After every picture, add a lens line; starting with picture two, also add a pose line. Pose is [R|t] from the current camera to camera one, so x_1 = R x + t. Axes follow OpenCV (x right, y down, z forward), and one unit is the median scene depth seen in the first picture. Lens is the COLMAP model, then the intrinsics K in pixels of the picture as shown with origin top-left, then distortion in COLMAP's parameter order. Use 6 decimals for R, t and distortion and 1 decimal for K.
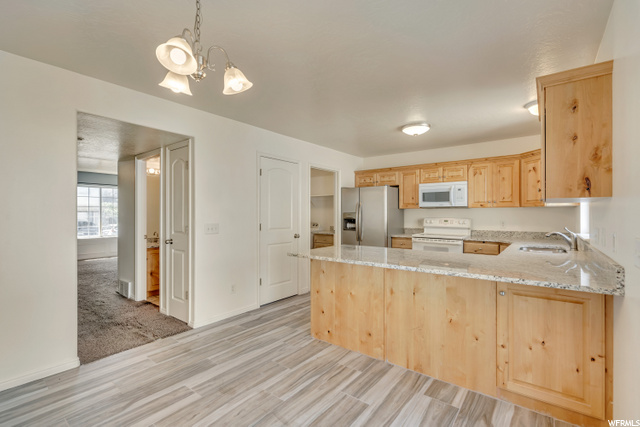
lens RADIAL K [[293.4, 0, 323.9], [0, 293.4, 213.2], [0, 0, 1]] dist [0.002657, 0.000512]
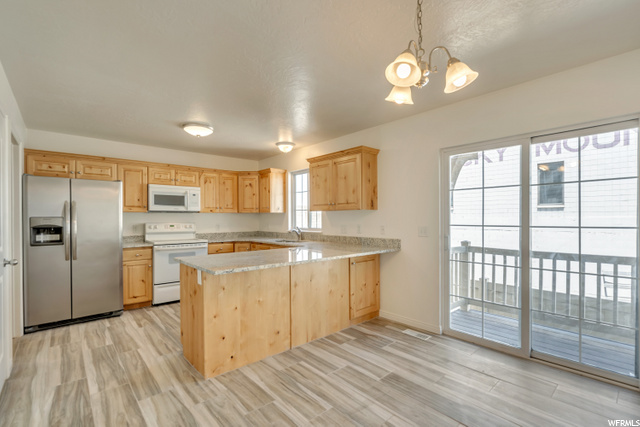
lens RADIAL K [[293.4, 0, 323.8], [0, 293.4, 217.3], [0, 0, 1]] dist [0.002657, 0.000512]
pose [[0.185011, 0.001376, 0.982735, -0.517106], [0.001627, 0.999997, -0.001707, 0.001280], [-0.982735, 0.001915, 0.185009, 0.392479]]
